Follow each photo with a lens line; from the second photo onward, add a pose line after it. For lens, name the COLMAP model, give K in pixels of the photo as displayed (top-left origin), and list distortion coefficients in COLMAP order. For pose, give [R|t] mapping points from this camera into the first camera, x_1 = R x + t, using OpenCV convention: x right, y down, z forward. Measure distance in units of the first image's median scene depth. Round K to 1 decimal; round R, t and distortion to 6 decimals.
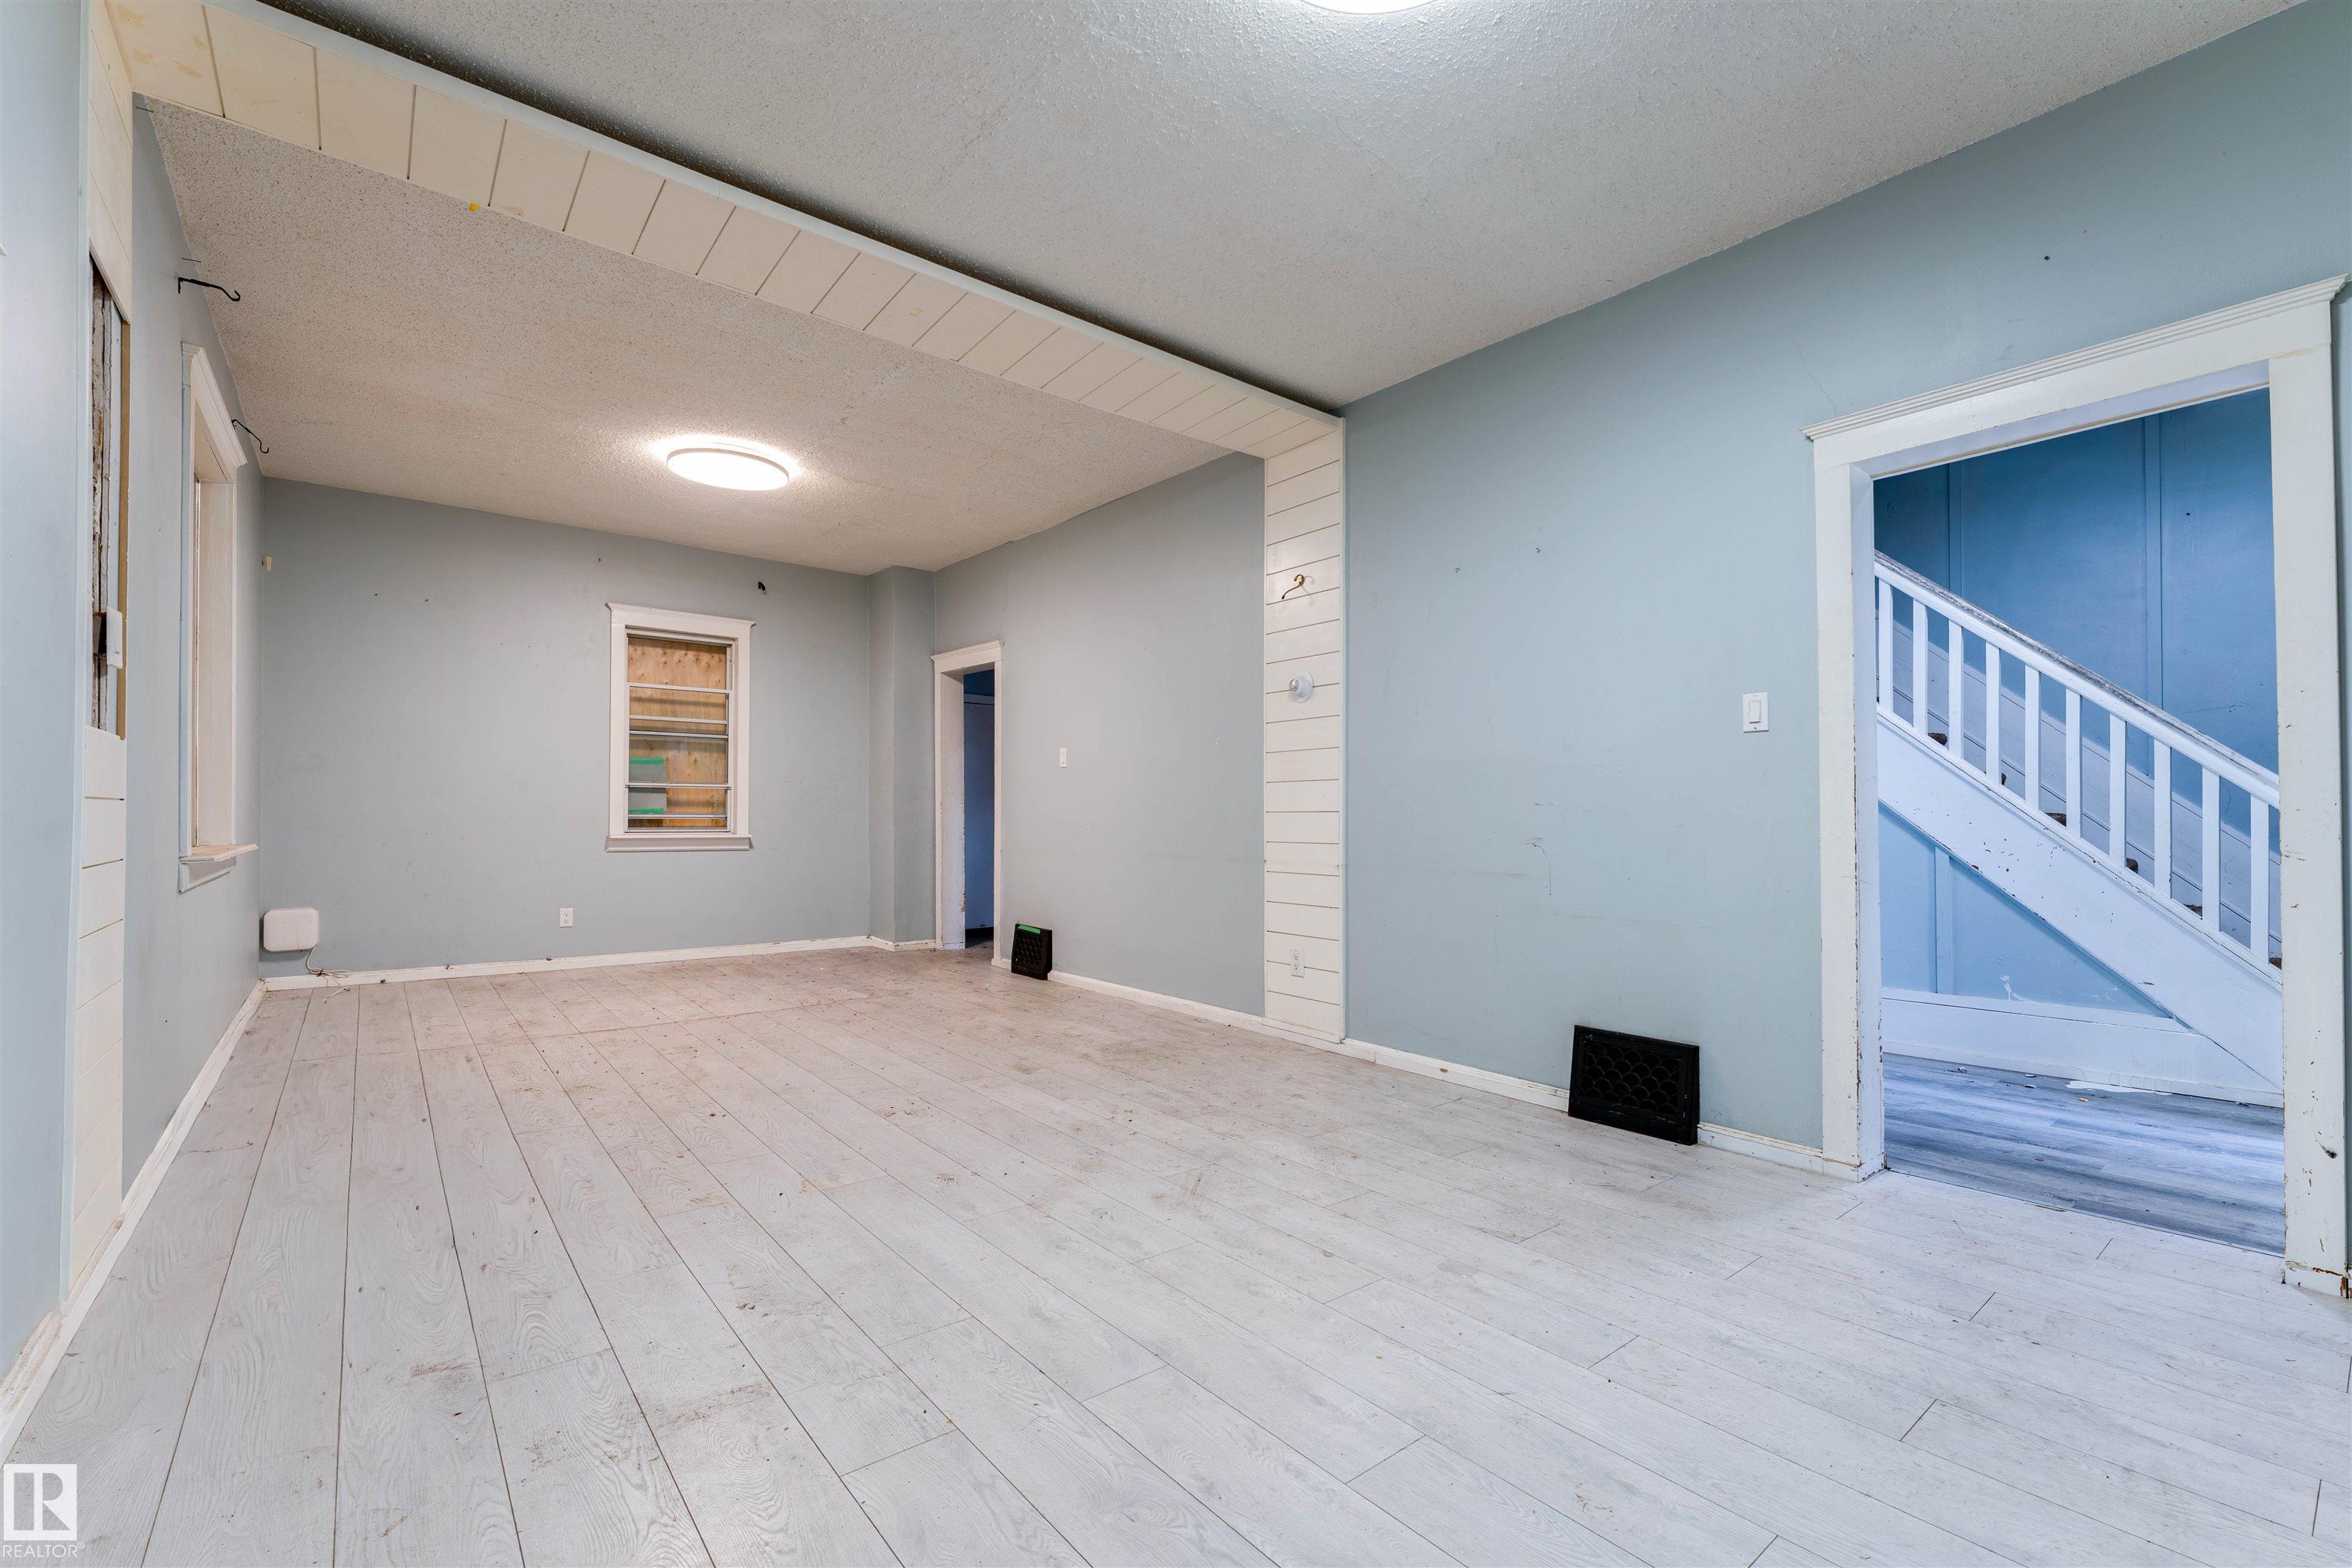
lens RADIAL K [[935.5, 0, 1185.2], [0, 935.5, 817.2], [0, 0, 1]] dist [-0.000093, 0.000003]
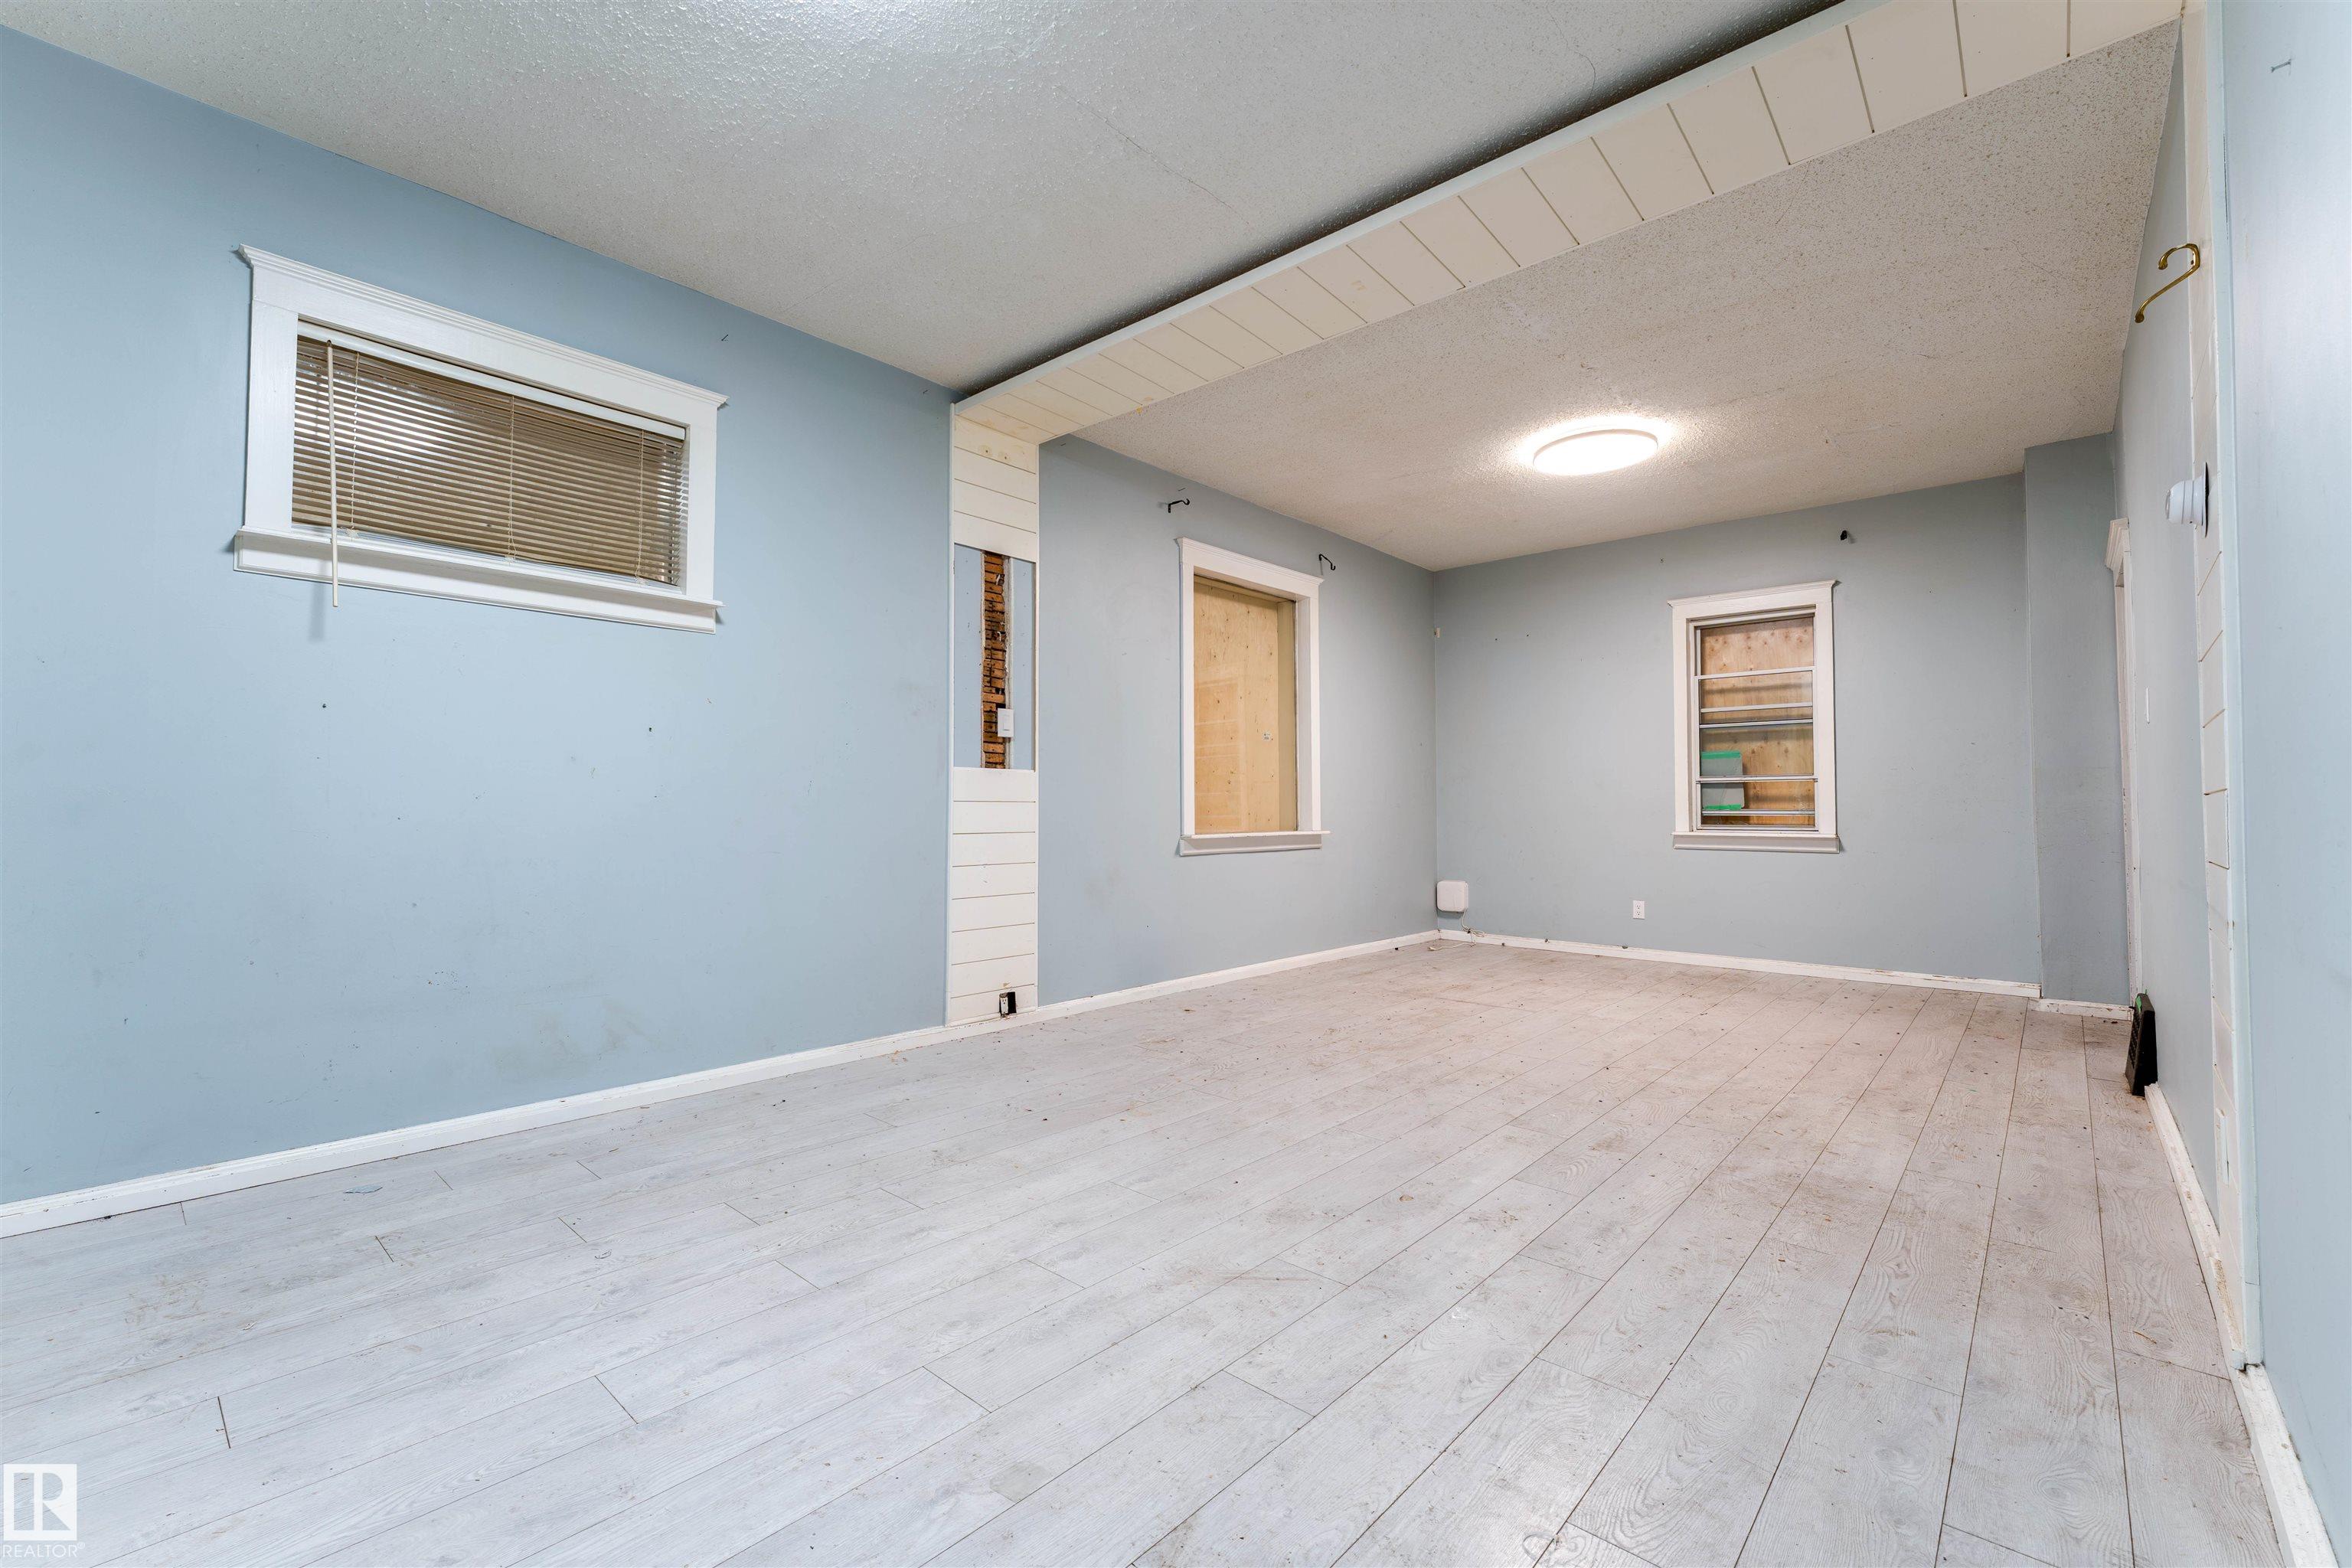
lens RADIAL K [[954.7, 0, 1179.7], [0, 954.7, 803.0], [0, 0, 1]] dist [0.002361, -0.000003]
pose [[0.198953, -0.013581, -0.979915, 0.310120], [-0.000620, 0.999902, -0.013984, 0.003297], [0.980009, 0.003389, 0.198925, 0.306280]]
